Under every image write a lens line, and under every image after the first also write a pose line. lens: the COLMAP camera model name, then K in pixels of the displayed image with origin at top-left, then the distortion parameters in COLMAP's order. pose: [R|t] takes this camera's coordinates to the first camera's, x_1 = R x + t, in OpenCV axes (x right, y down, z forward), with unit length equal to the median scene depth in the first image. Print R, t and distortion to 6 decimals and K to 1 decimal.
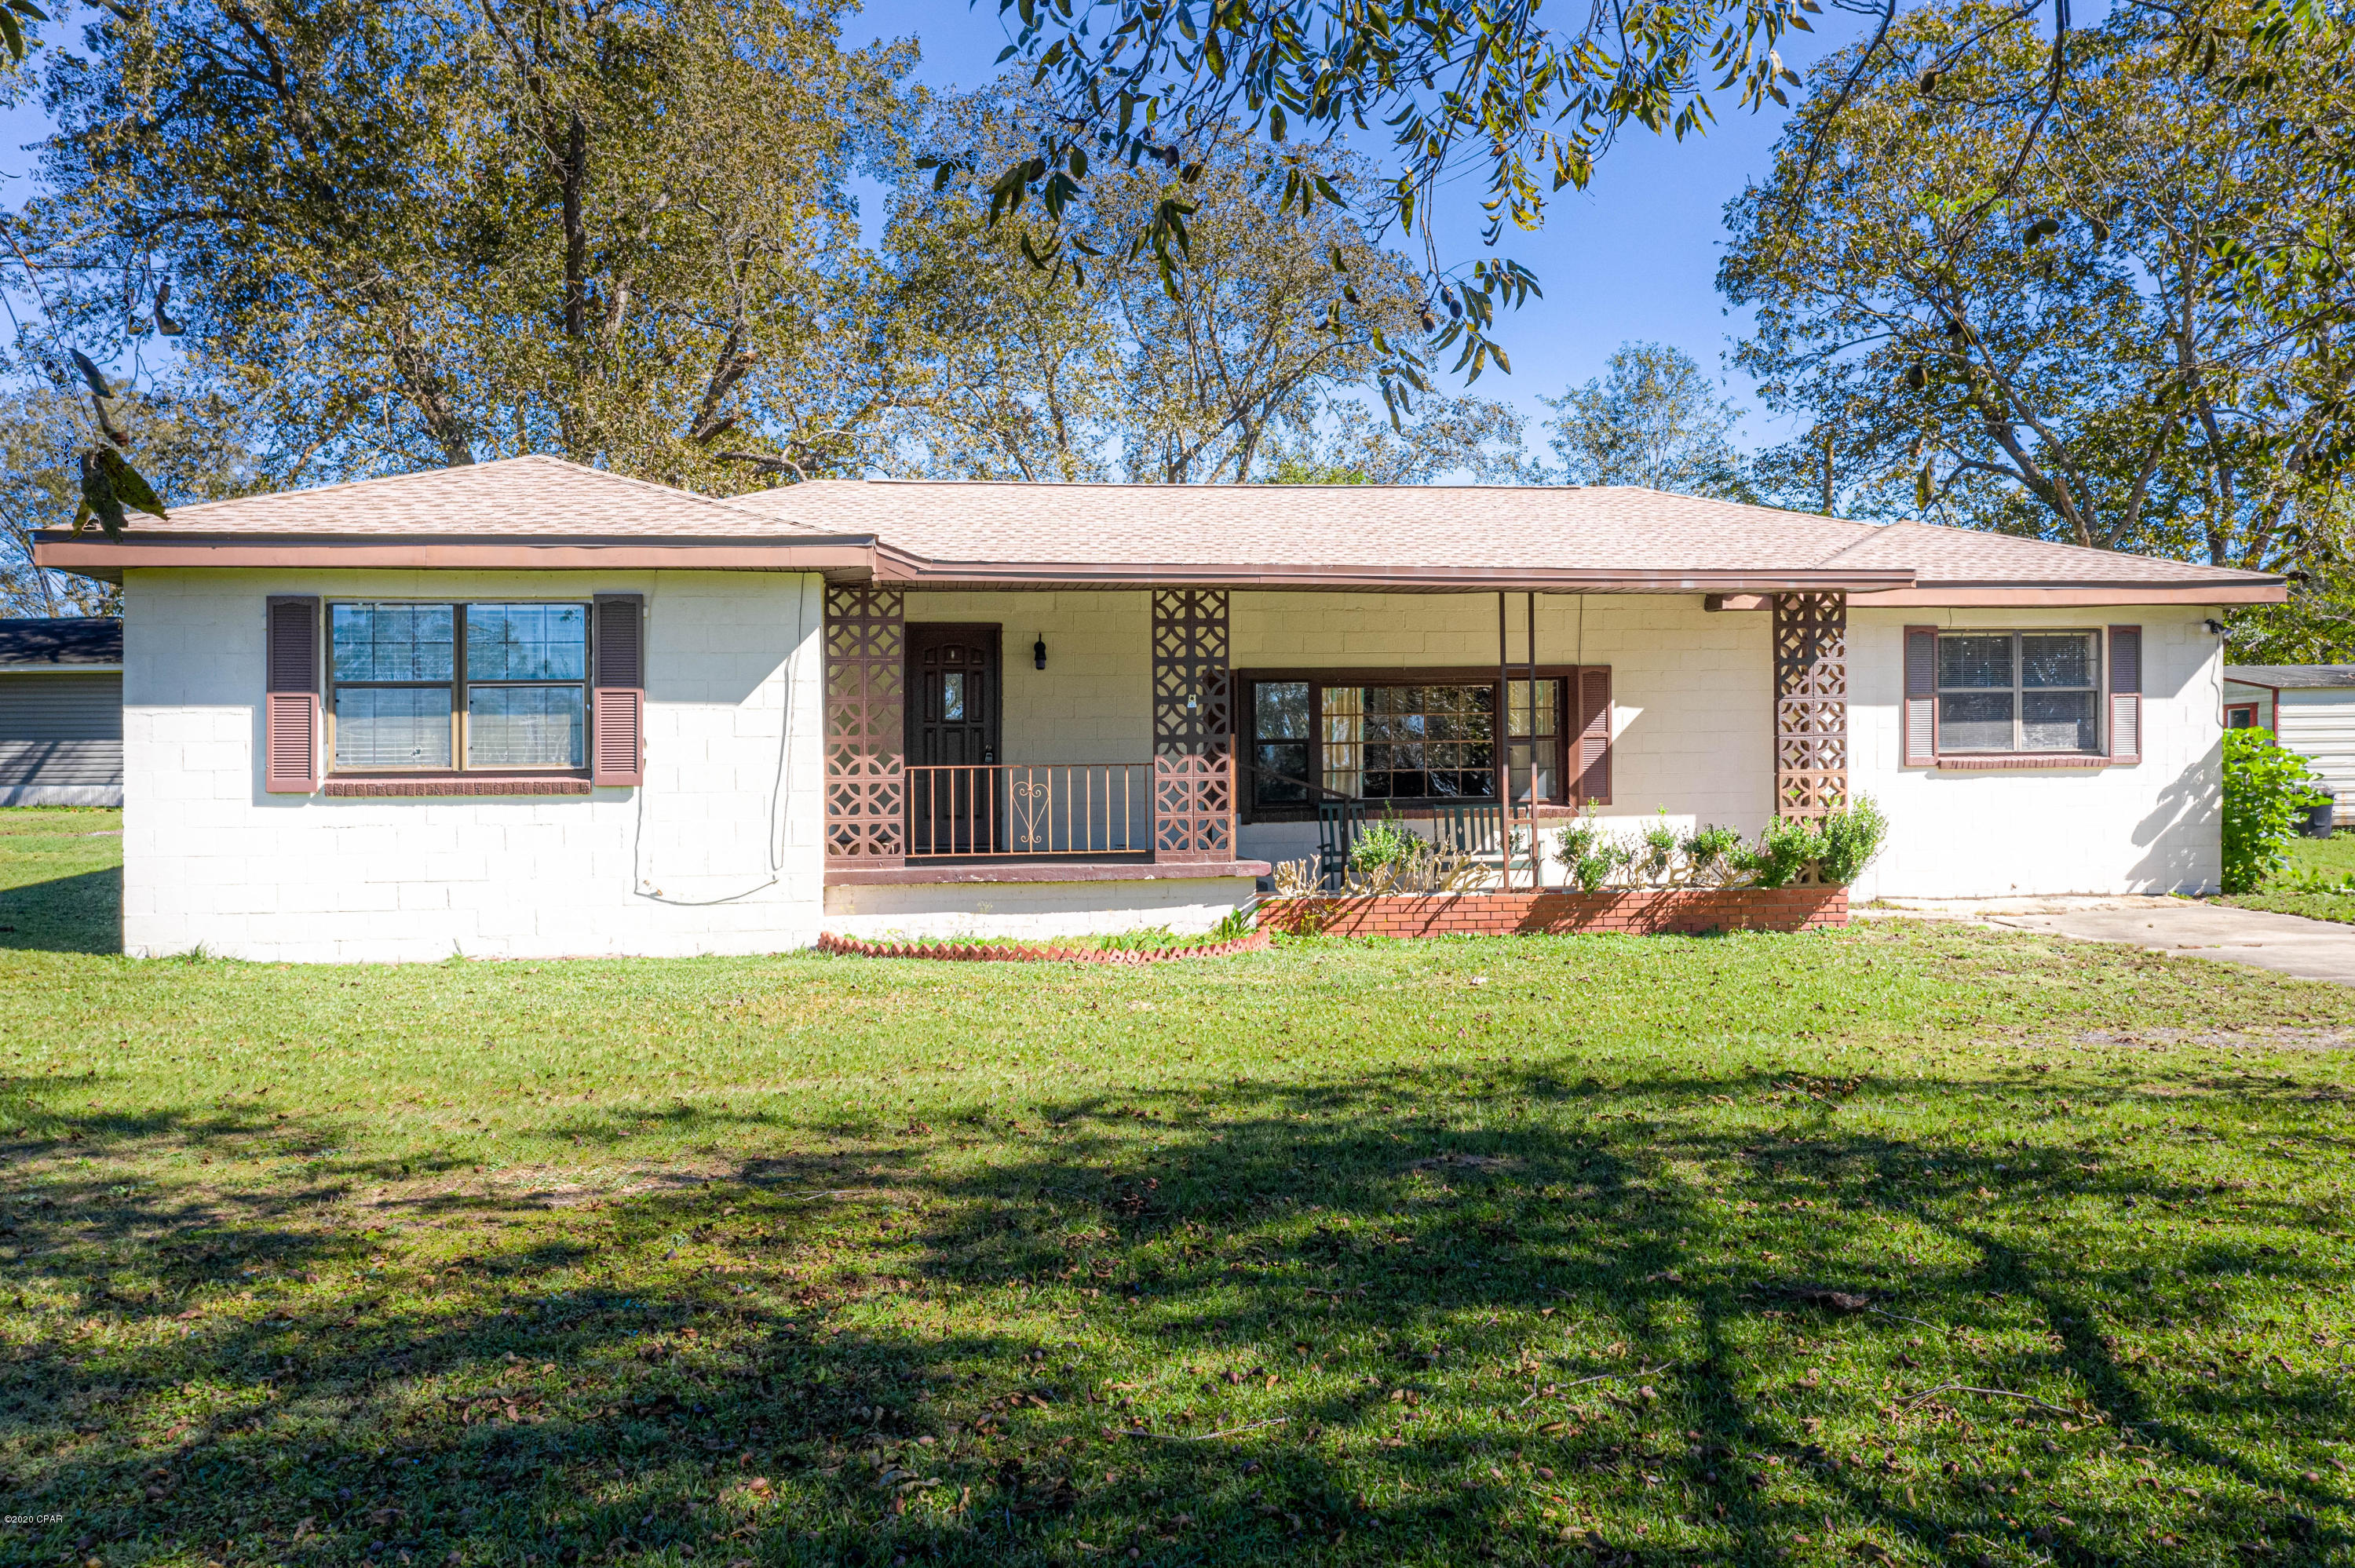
lens RADIAL K [[1877.8, 0, 1176.2], [0, 1877.8, 782.9], [0, 0, 1]] dist [0.004402, -0.000578]
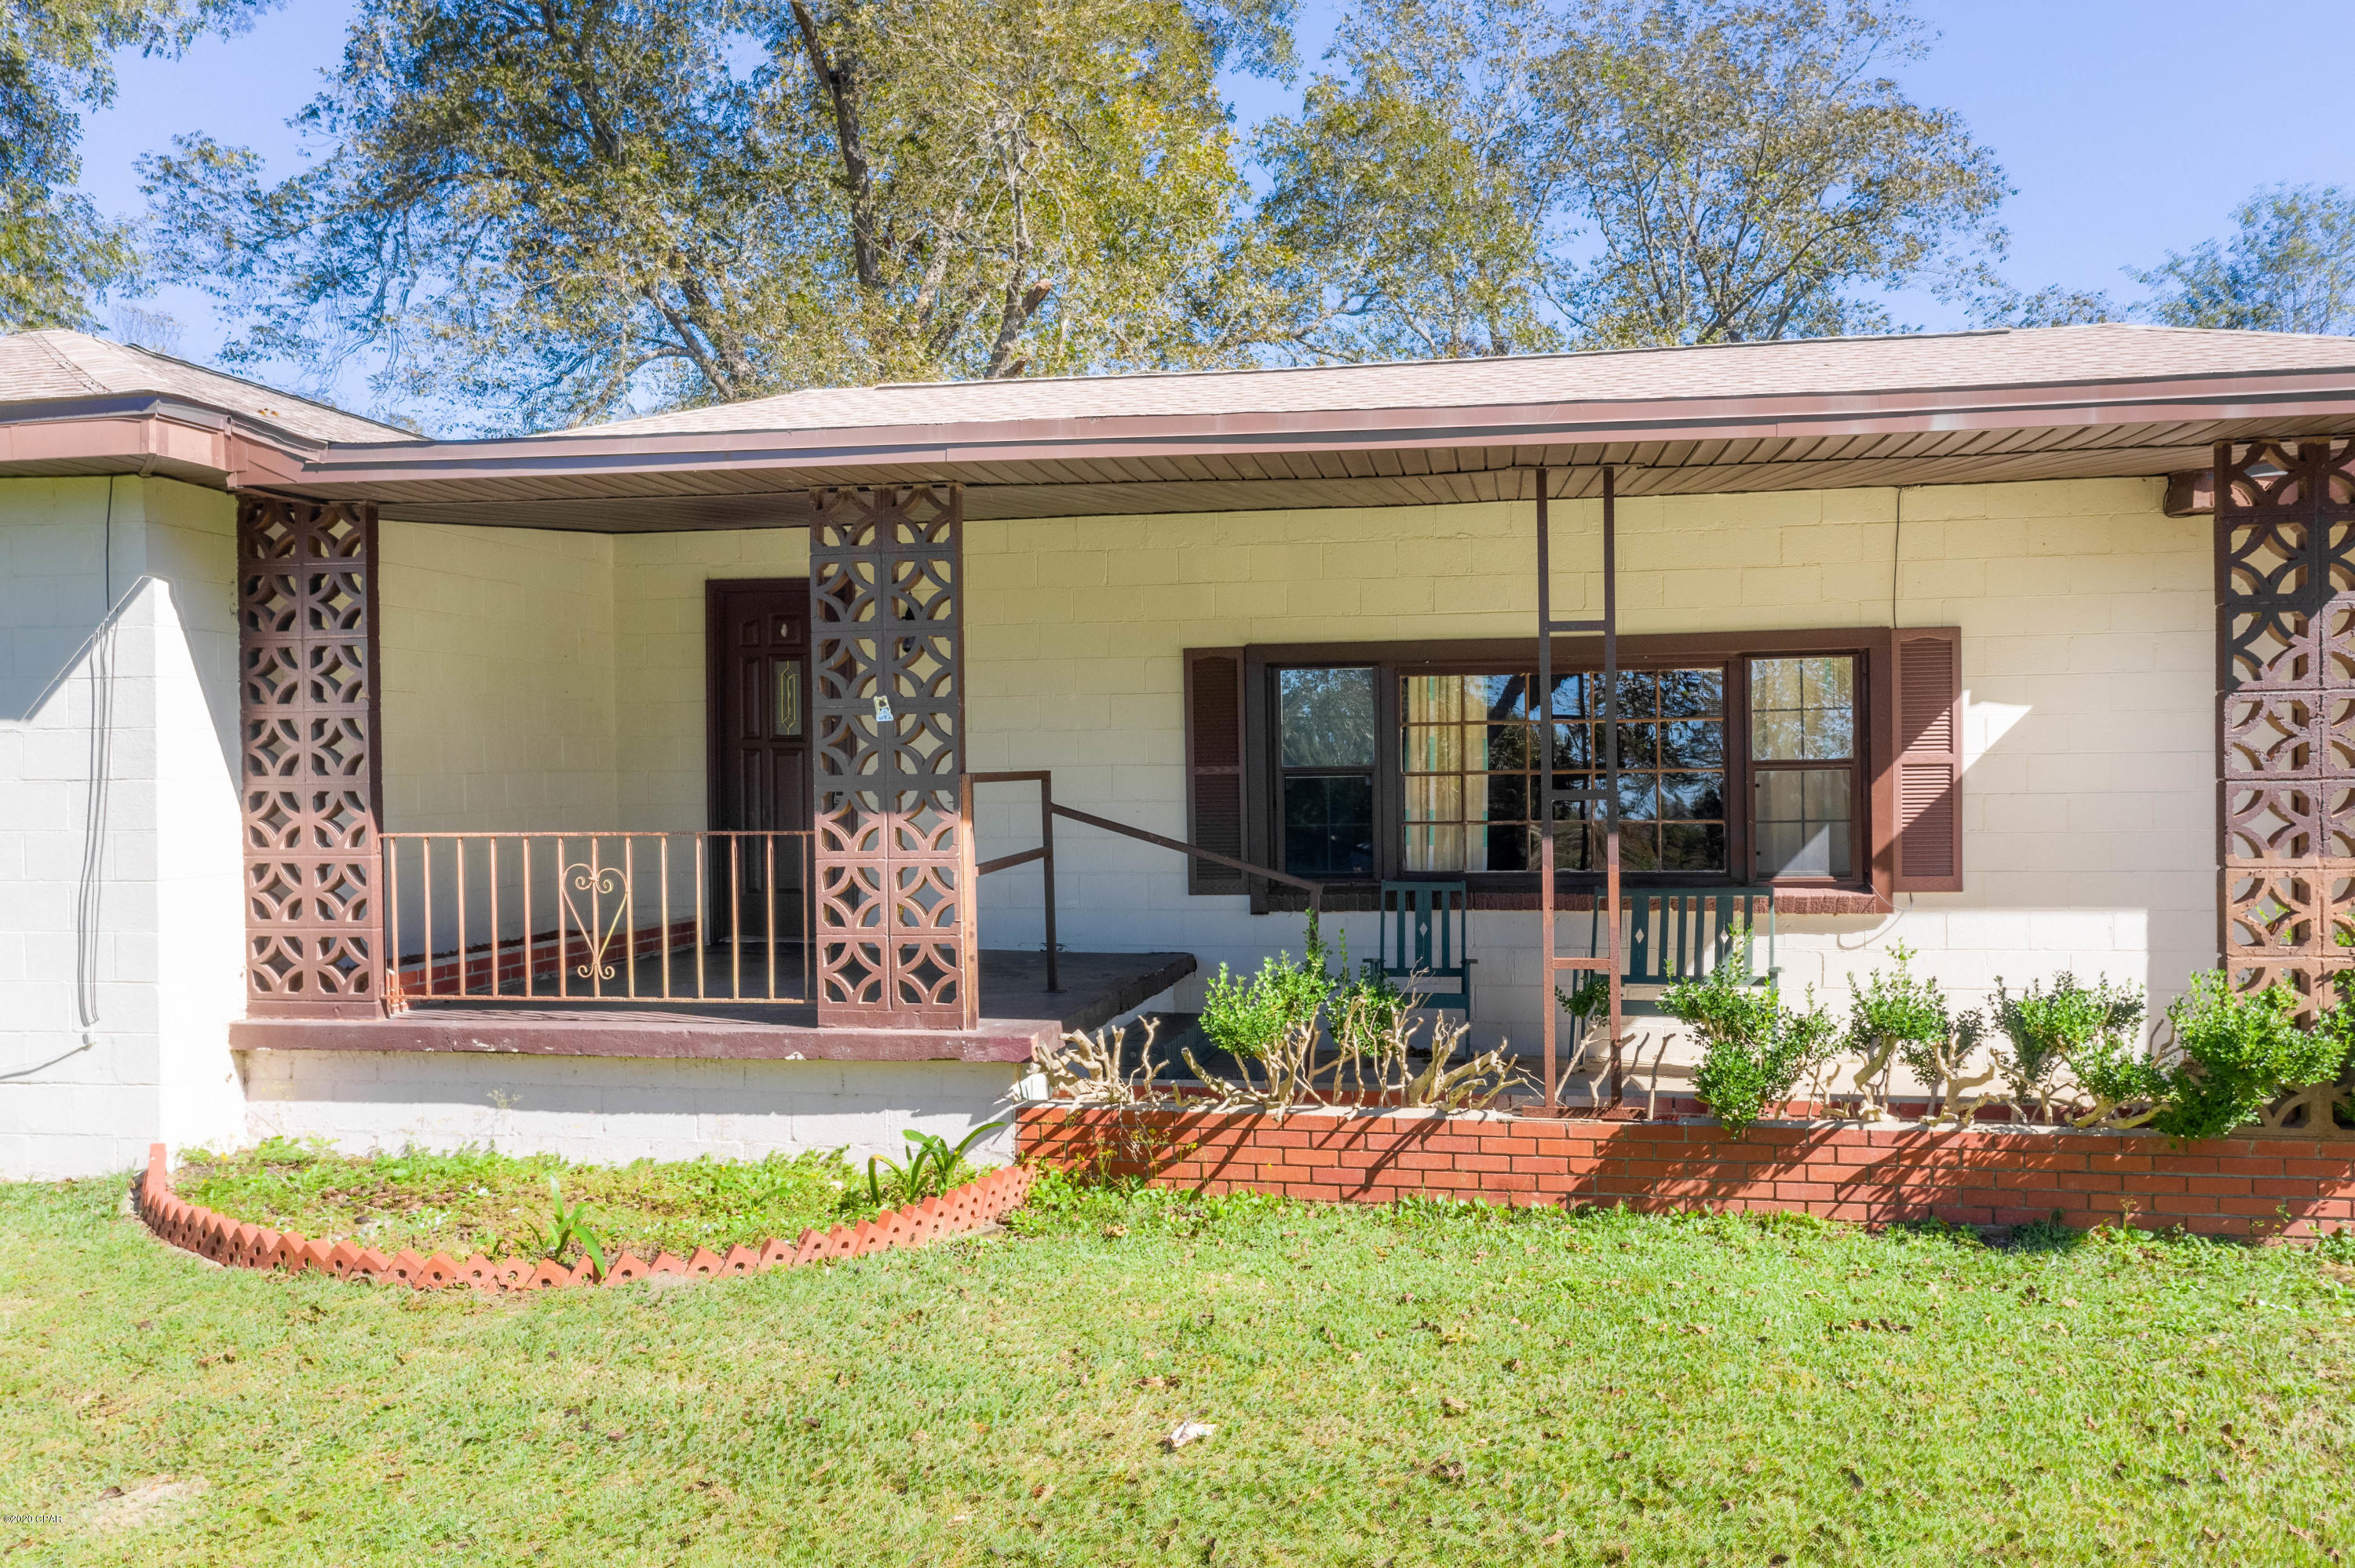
lens RADIAL K [[1877.8, 0, 1178.7], [0, 1877.8, 777.4], [0, 0, 1]] dist [0.004402, -0.000578]
pose [[0.946493, 0.005996, -0.322670, 0.235459], [-0.004568, 0.999976, 0.005181, -0.026757], [0.322693, -0.003430, 0.946497, 0.524493]]
